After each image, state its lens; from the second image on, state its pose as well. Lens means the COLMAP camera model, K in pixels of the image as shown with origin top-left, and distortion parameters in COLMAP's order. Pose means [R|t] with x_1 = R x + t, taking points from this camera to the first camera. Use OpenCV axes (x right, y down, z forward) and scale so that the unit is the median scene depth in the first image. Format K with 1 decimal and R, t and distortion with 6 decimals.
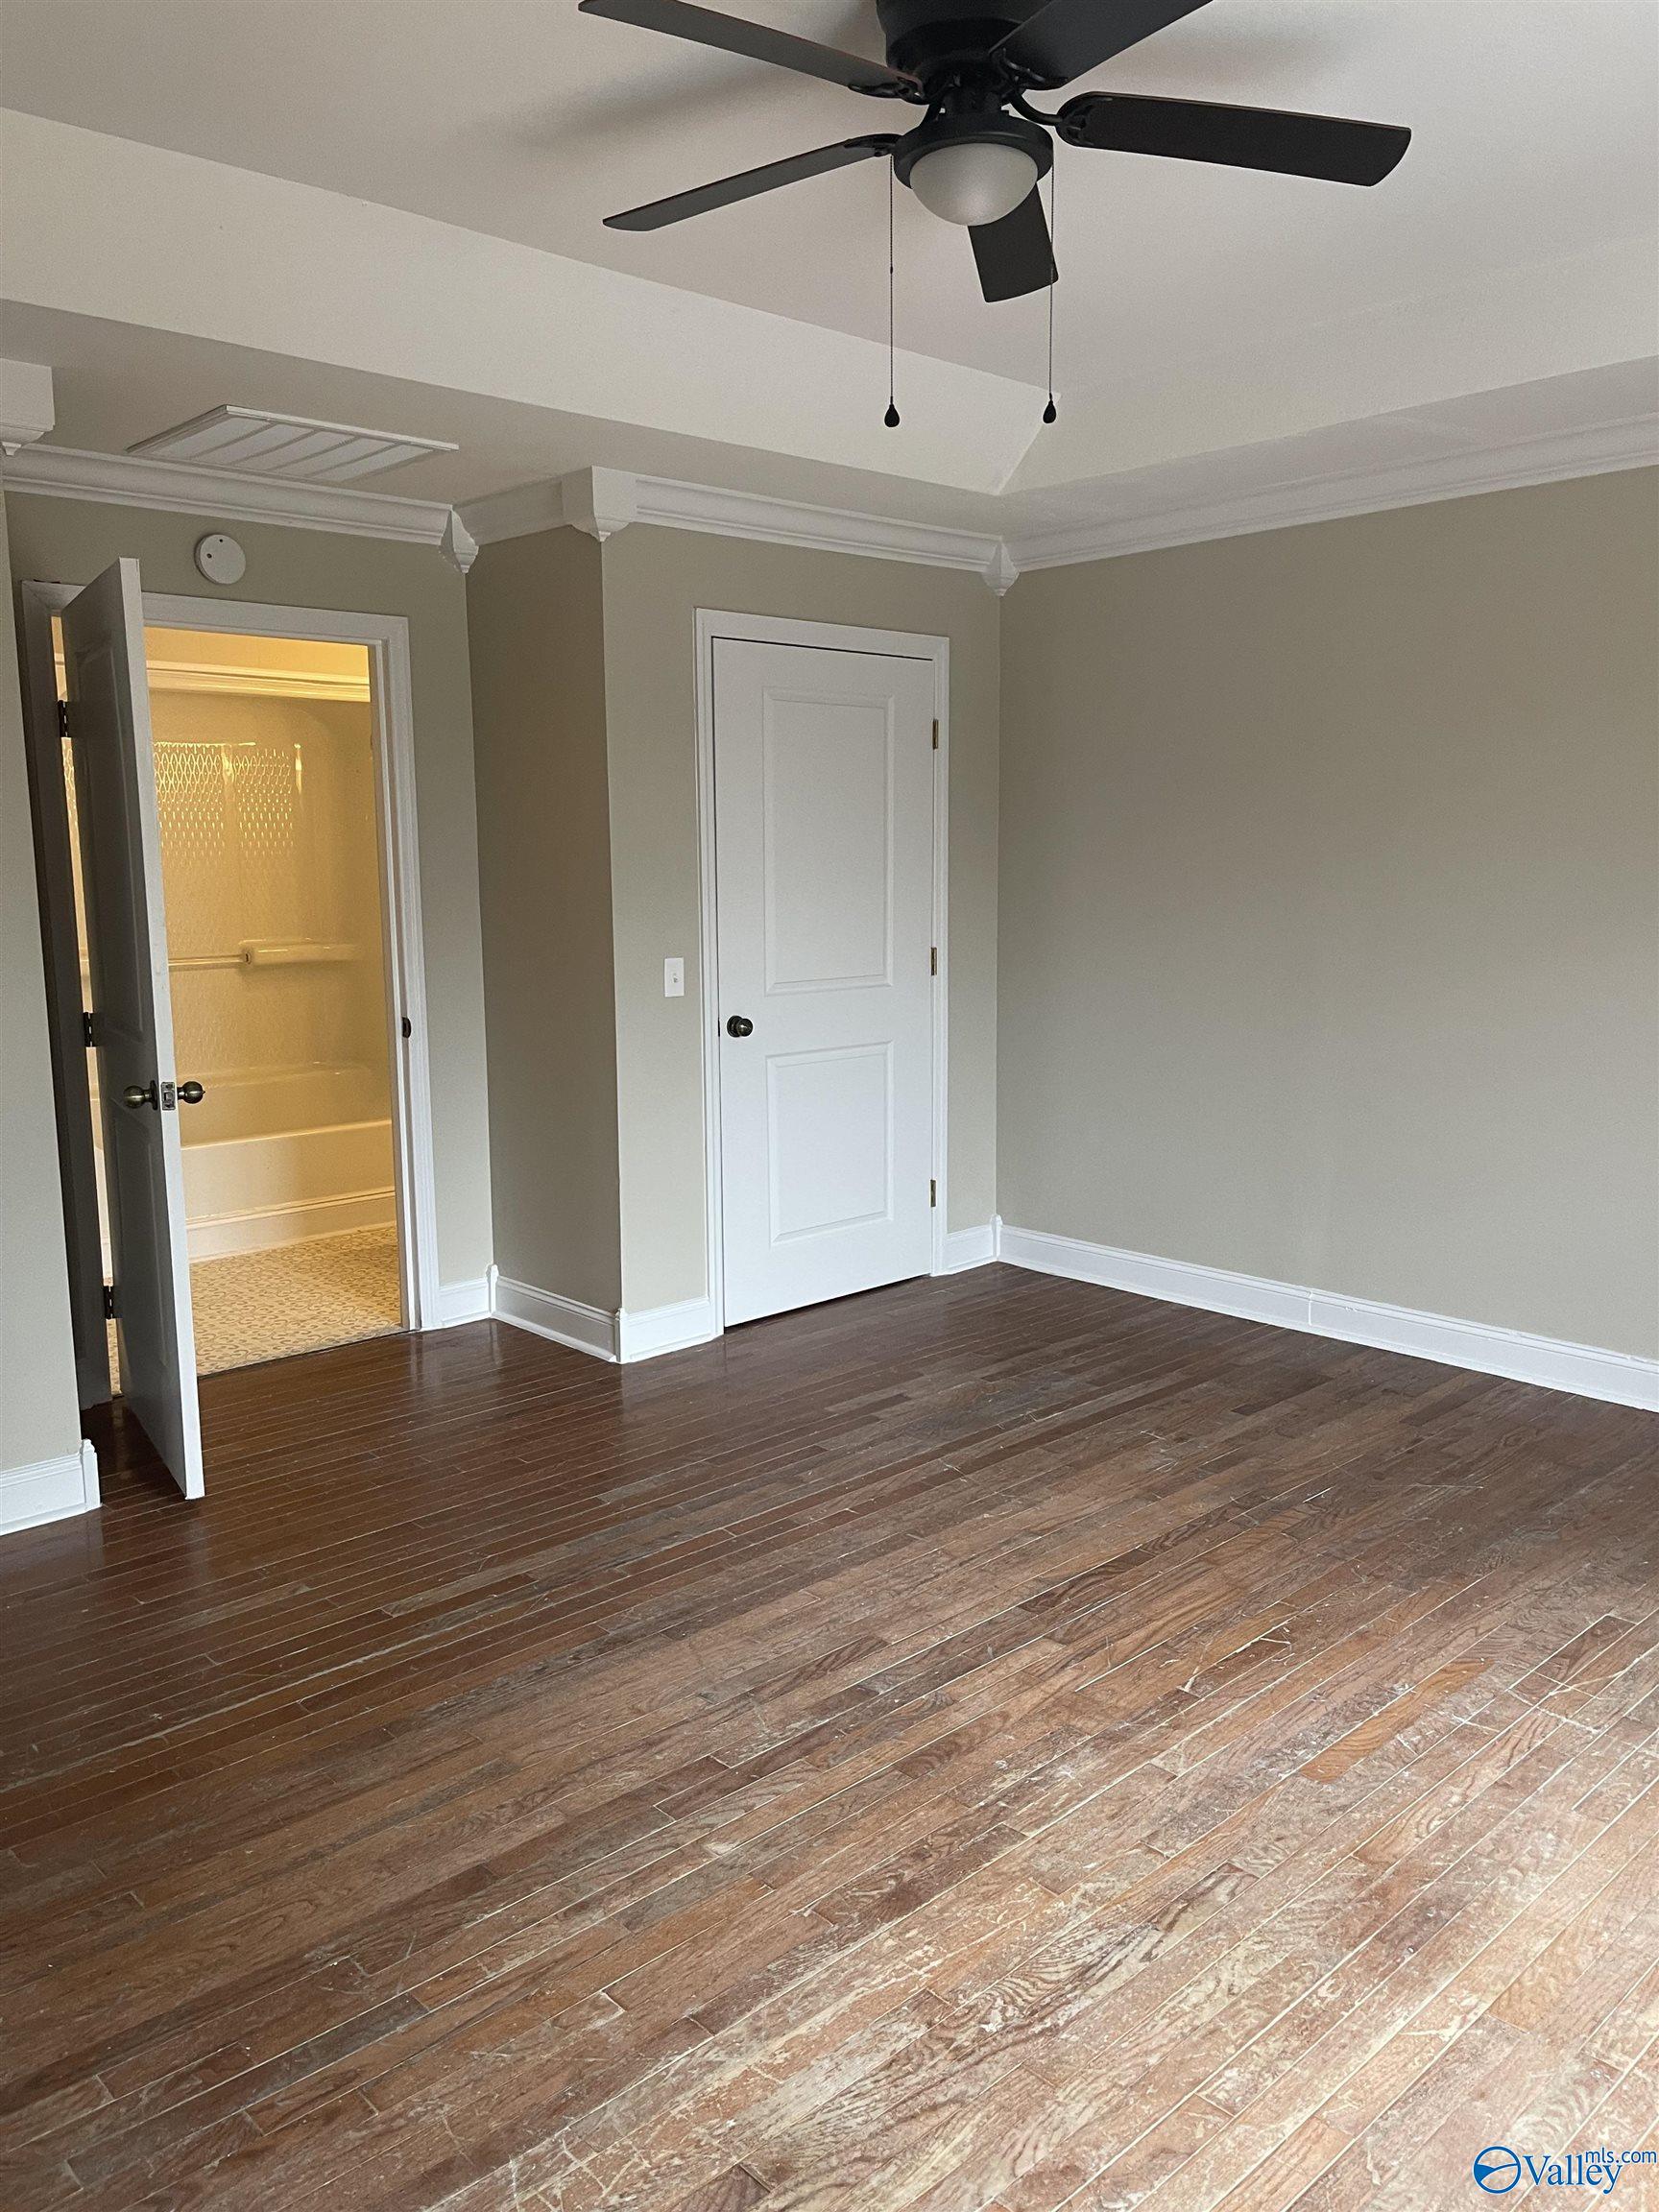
lens RADIAL K [[1676.4, 0, 834.5], [0, 1676.4, 1113.9], [0, 0, 1]] dist [0.059386, -0.072418]
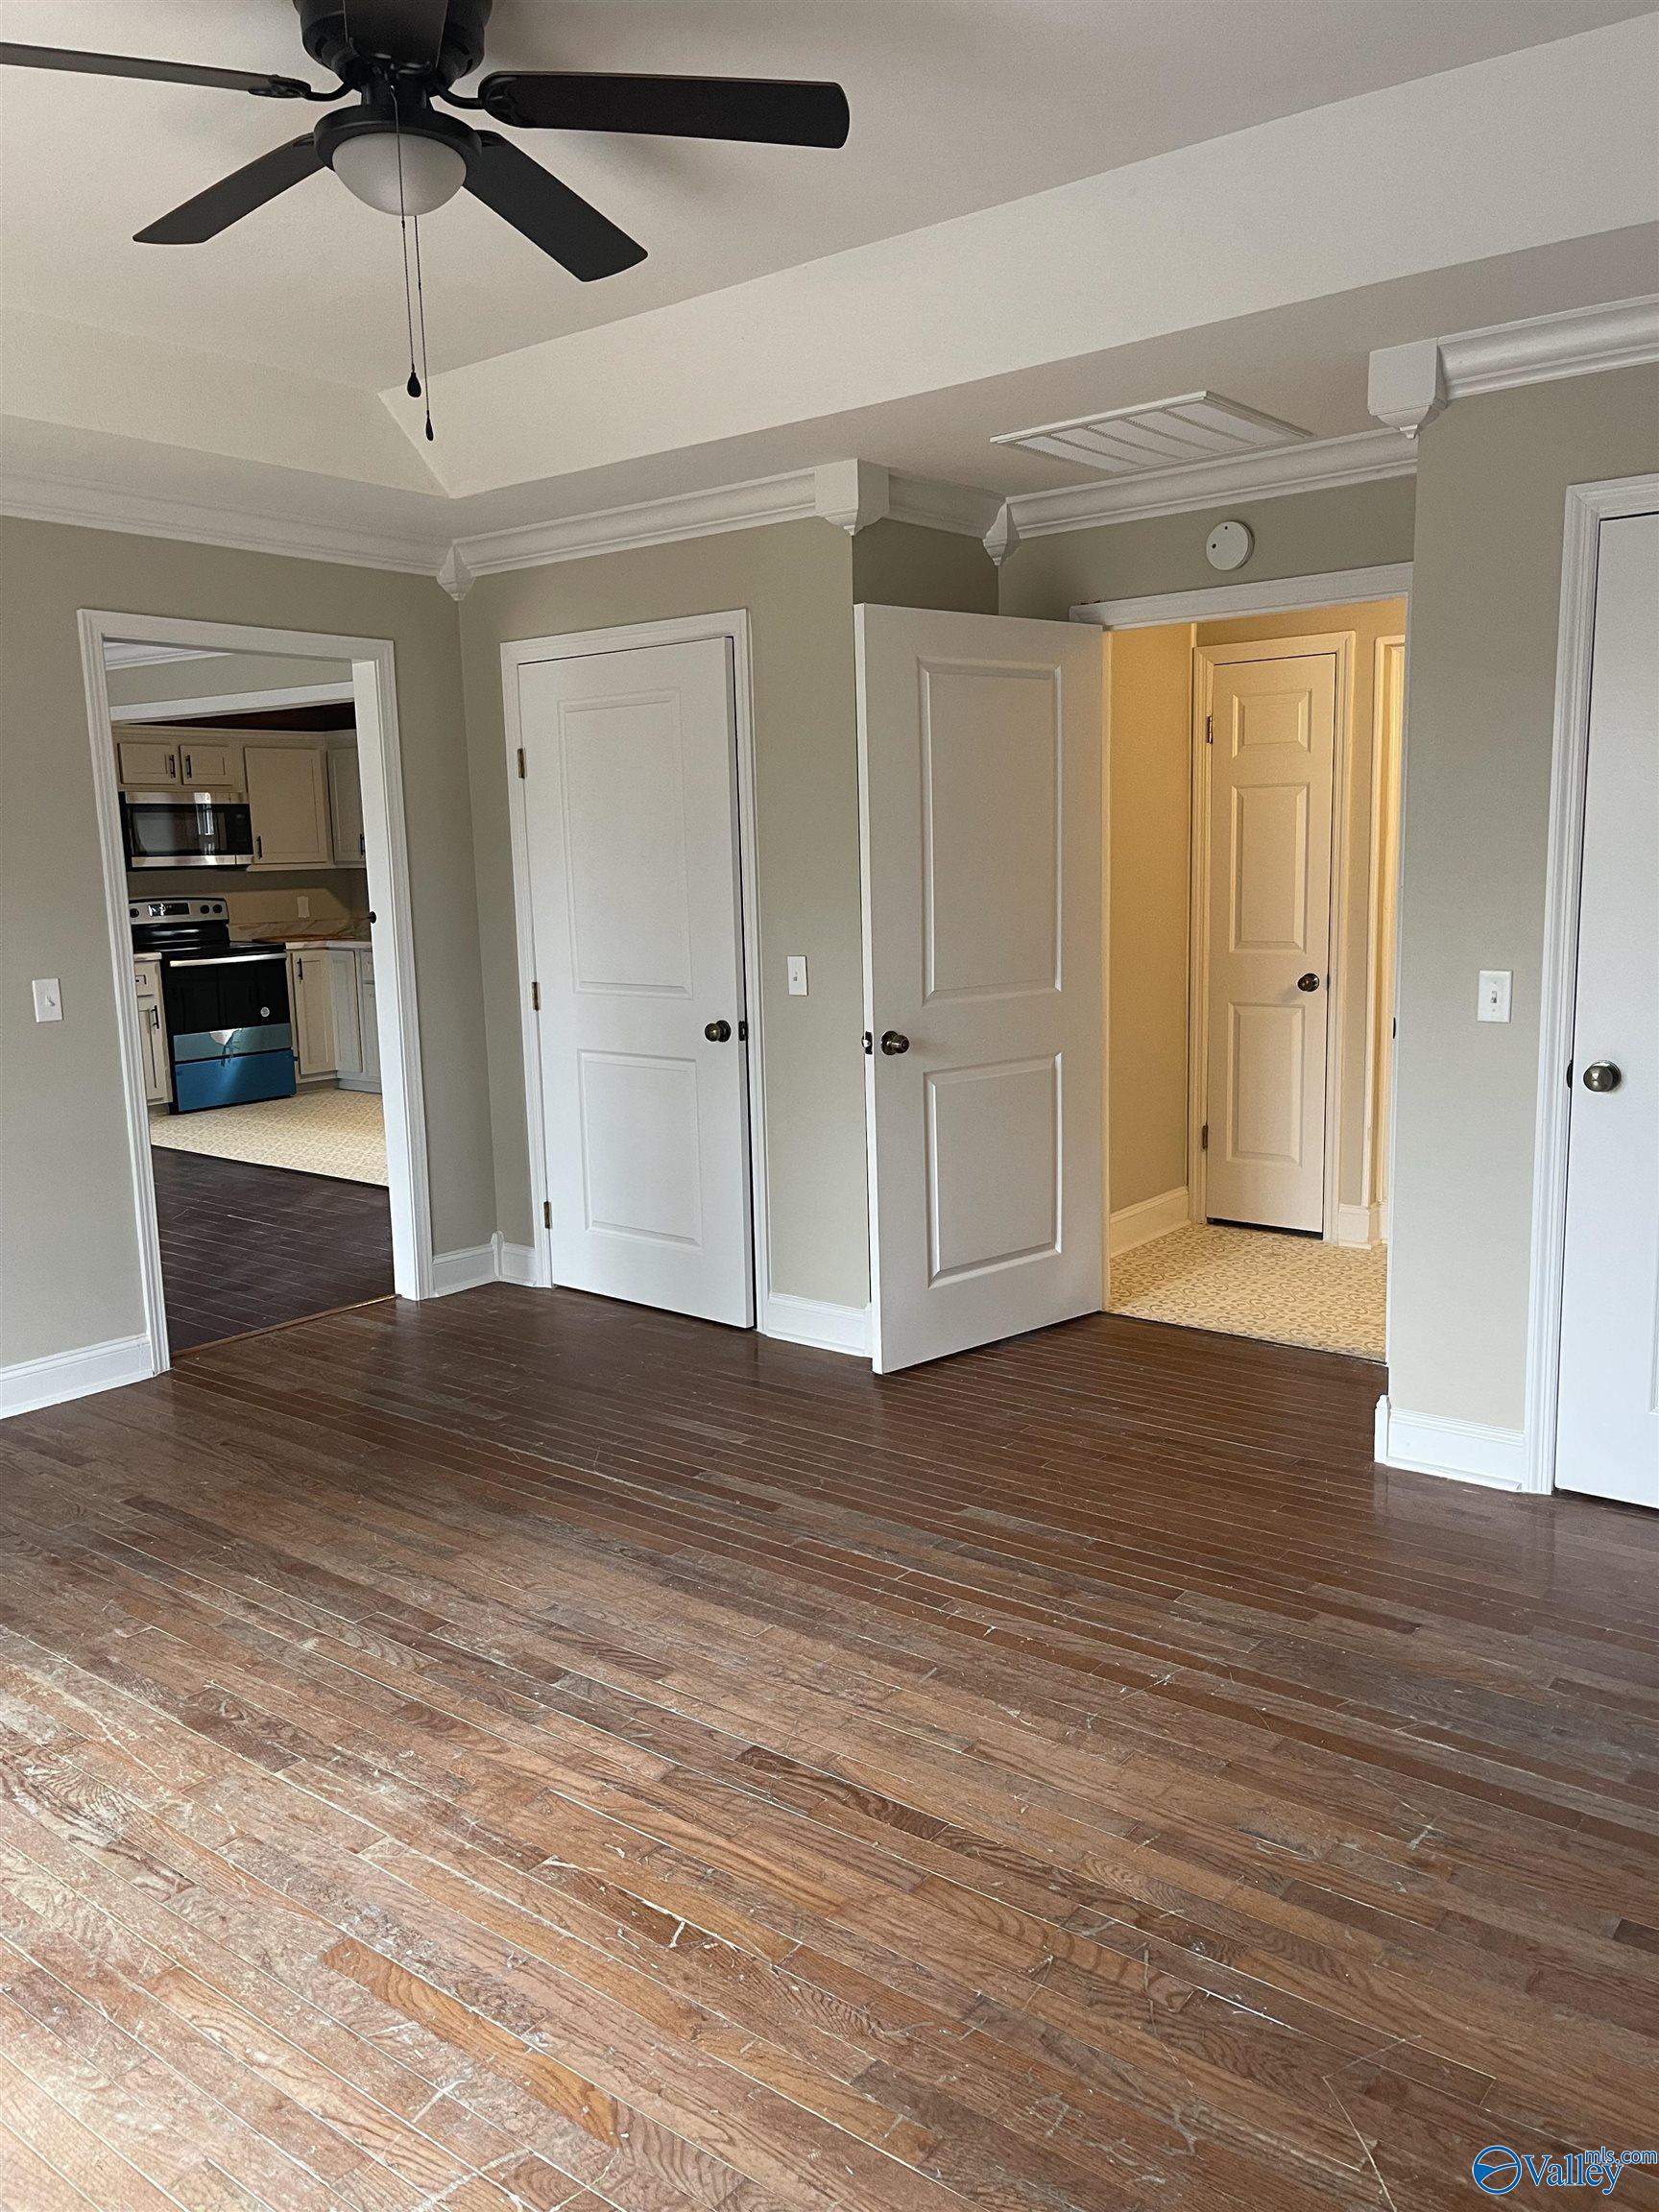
lens RADIAL K [[1676.4, 0, 834.5], [0, 1676.4, 1113.9], [0, 0, 1]] dist [0.059386, -0.072418]
pose [[0.145479, 0.160956, -0.976181, 0.855839], [-0.132395, 0.980971, 0.142015, -0.138019], [0.980463, 0.108582, 0.164020, 0.835412]]
